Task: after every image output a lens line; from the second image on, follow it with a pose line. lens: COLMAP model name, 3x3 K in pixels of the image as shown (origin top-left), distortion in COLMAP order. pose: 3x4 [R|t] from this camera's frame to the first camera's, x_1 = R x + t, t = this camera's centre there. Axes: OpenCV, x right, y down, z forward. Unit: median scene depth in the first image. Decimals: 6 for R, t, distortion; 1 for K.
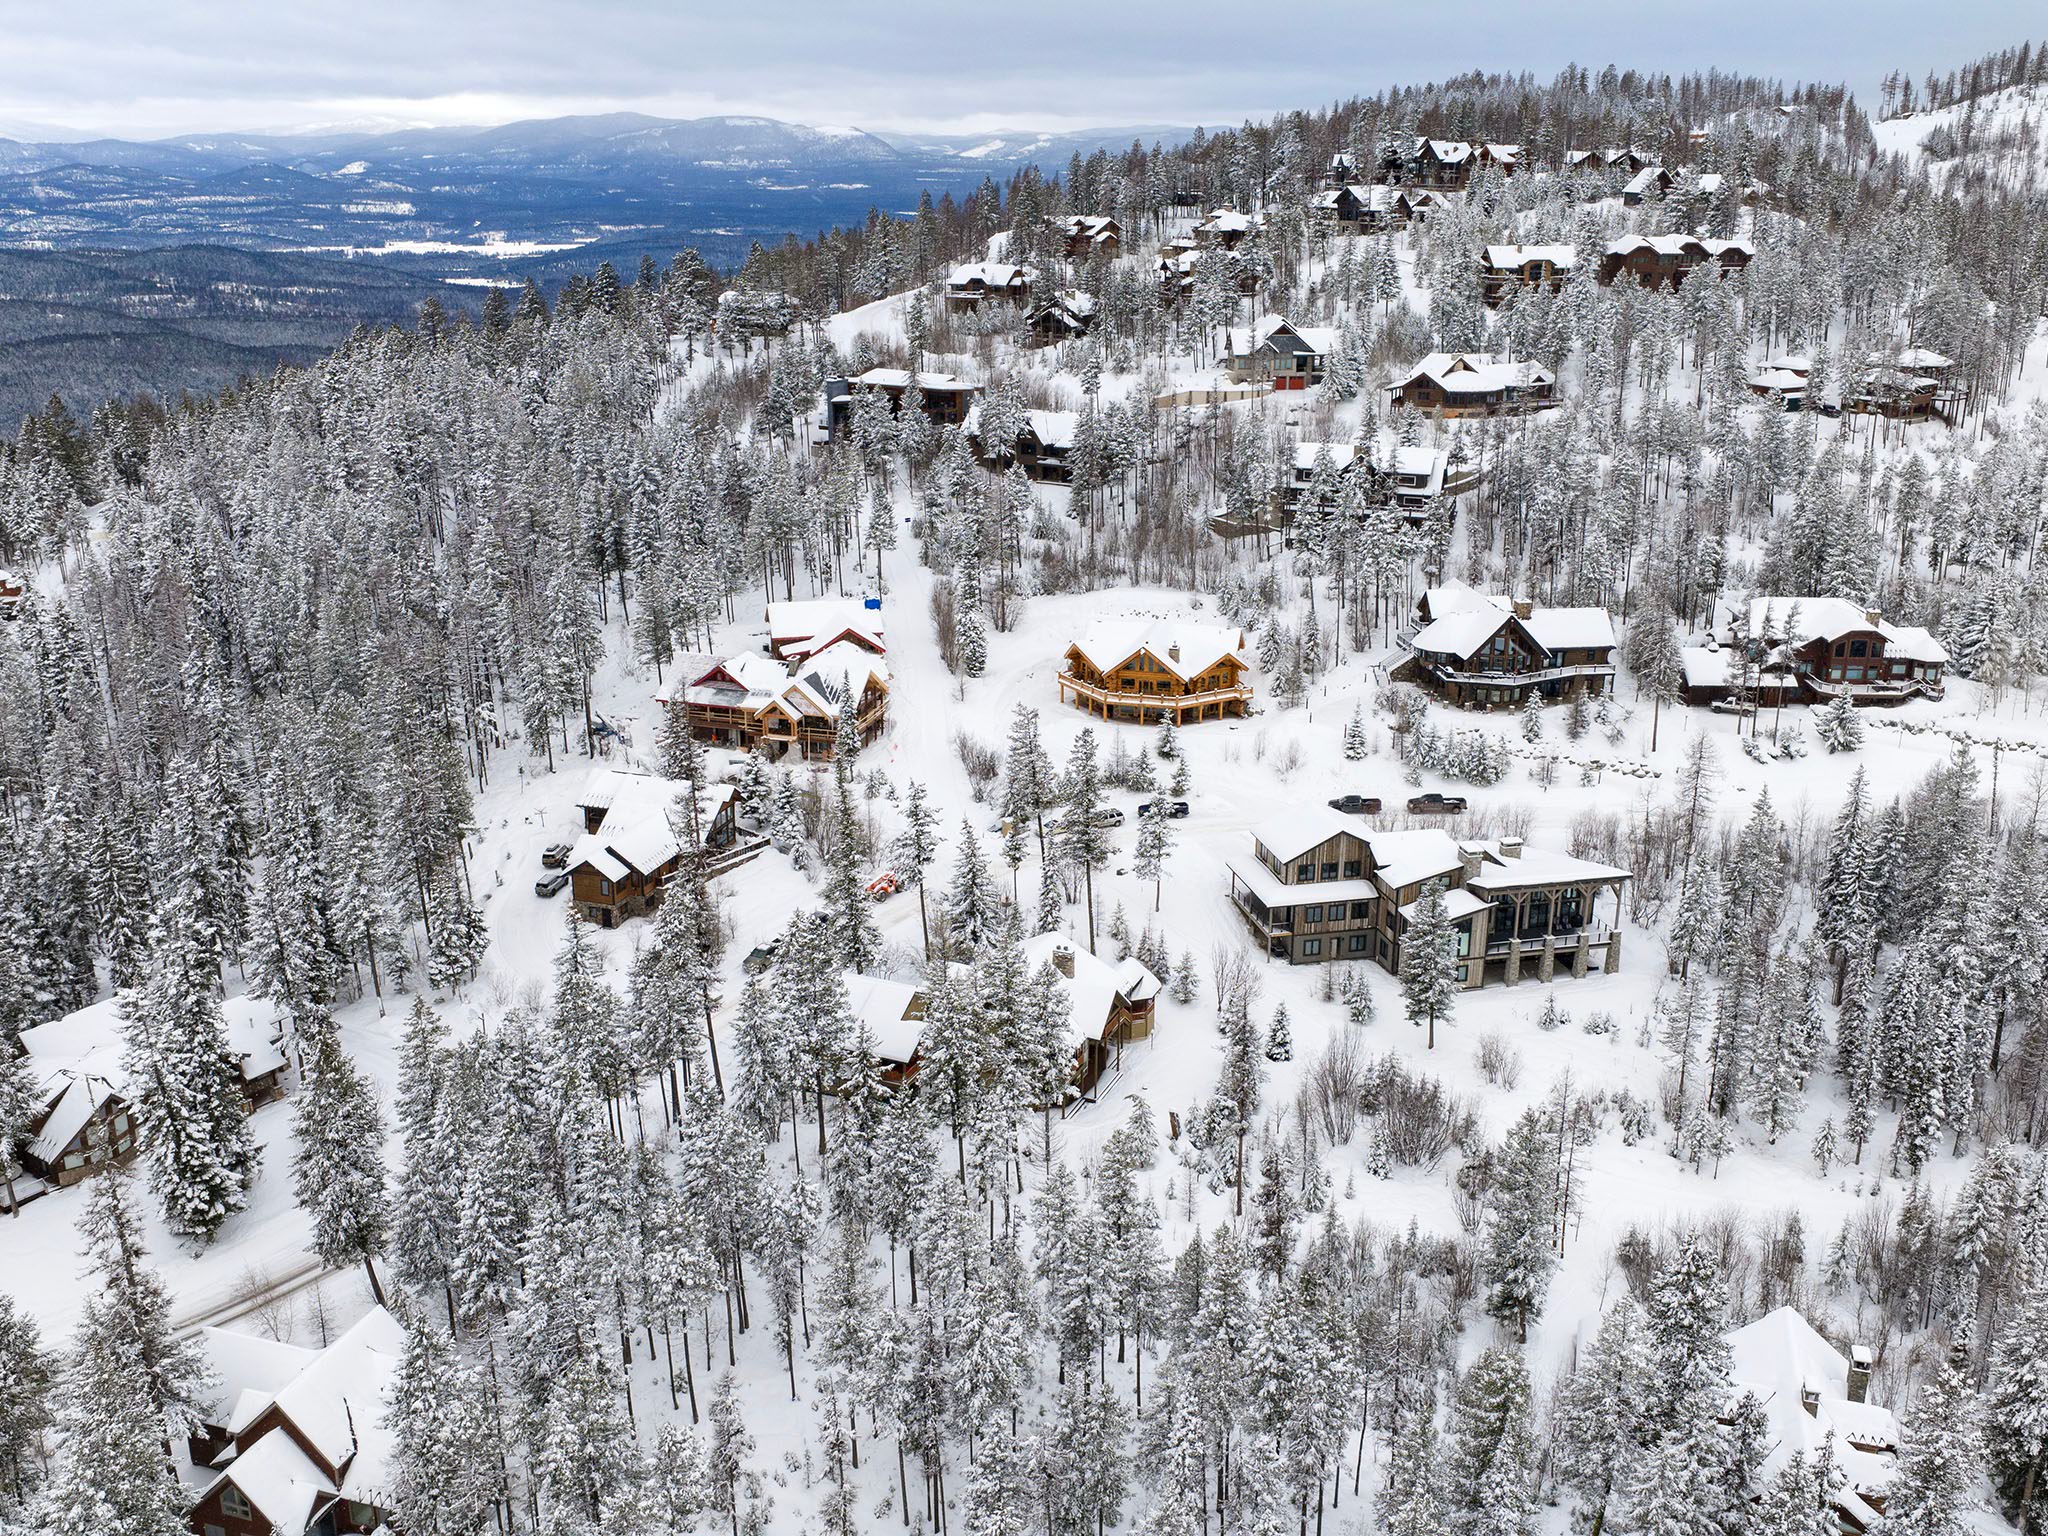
lens RADIAL K [[1879.5, 0, 1024.0], [0, 1879.5, 768.0], [0, 0, 1]] dist [0.012738, -0.027823]
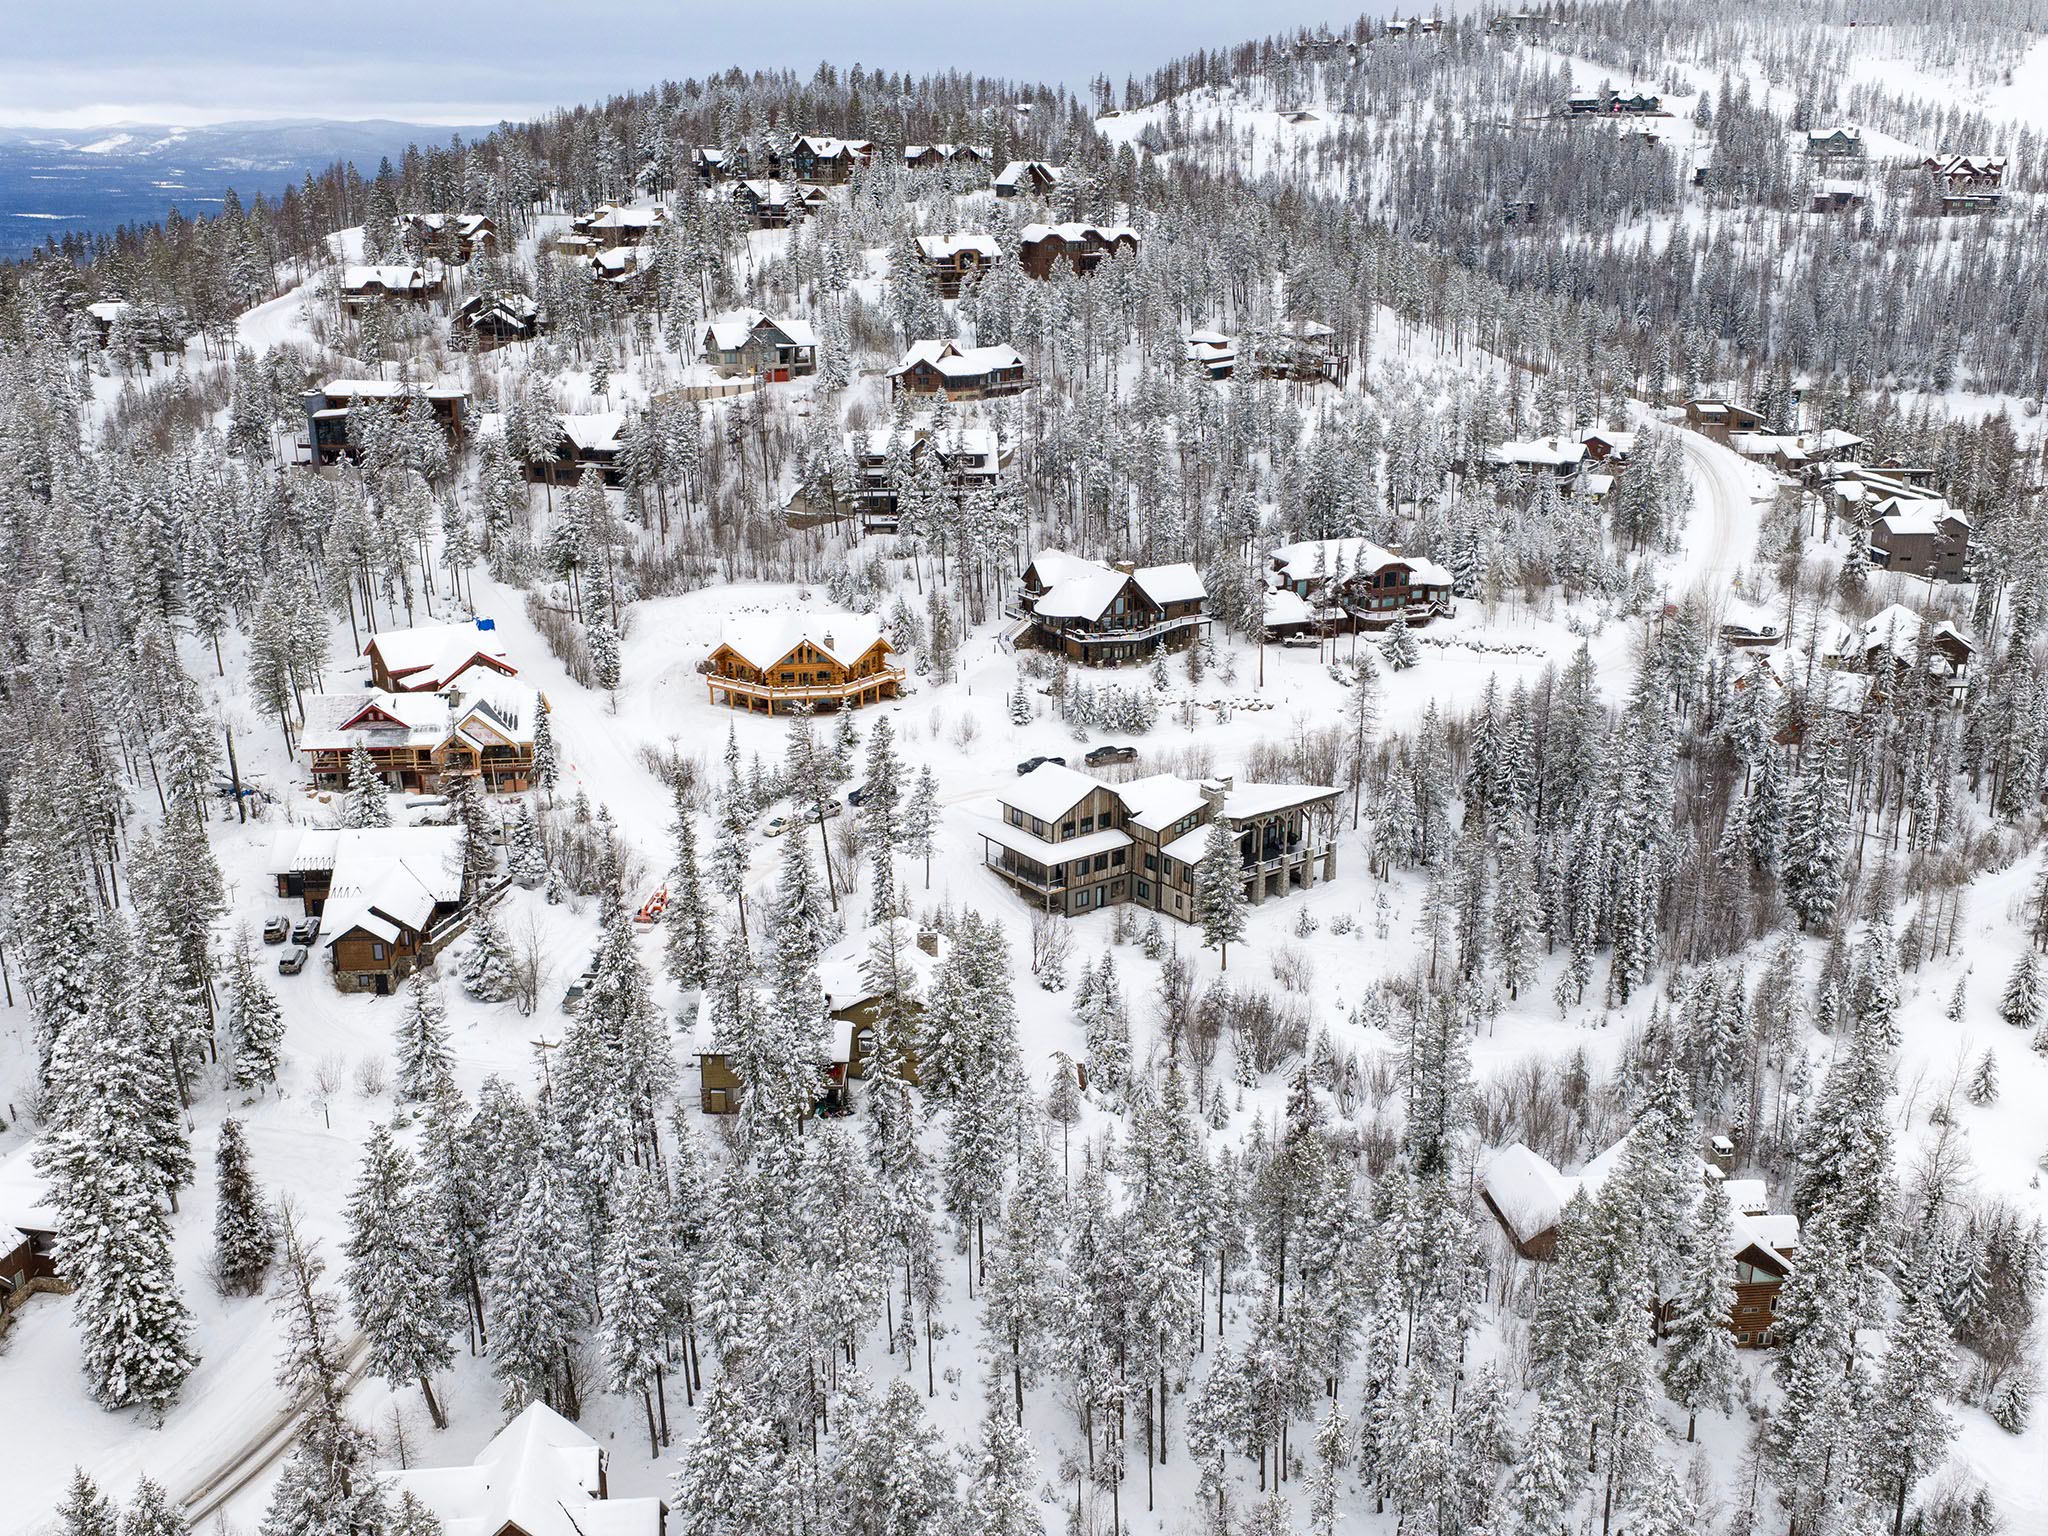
lens RADIAL K [[1879.5, 0, 1024.0], [0, 1879.5, 768.0], [0, 0, 1]] dist [0.012738, -0.027823]
pose [[0.917145, -0.125580, 0.378252, -0.211650], [0.124686, 0.991830, 0.026962, -0.008152], [-0.378547, 0.022435, 0.925310, 0.024913]]
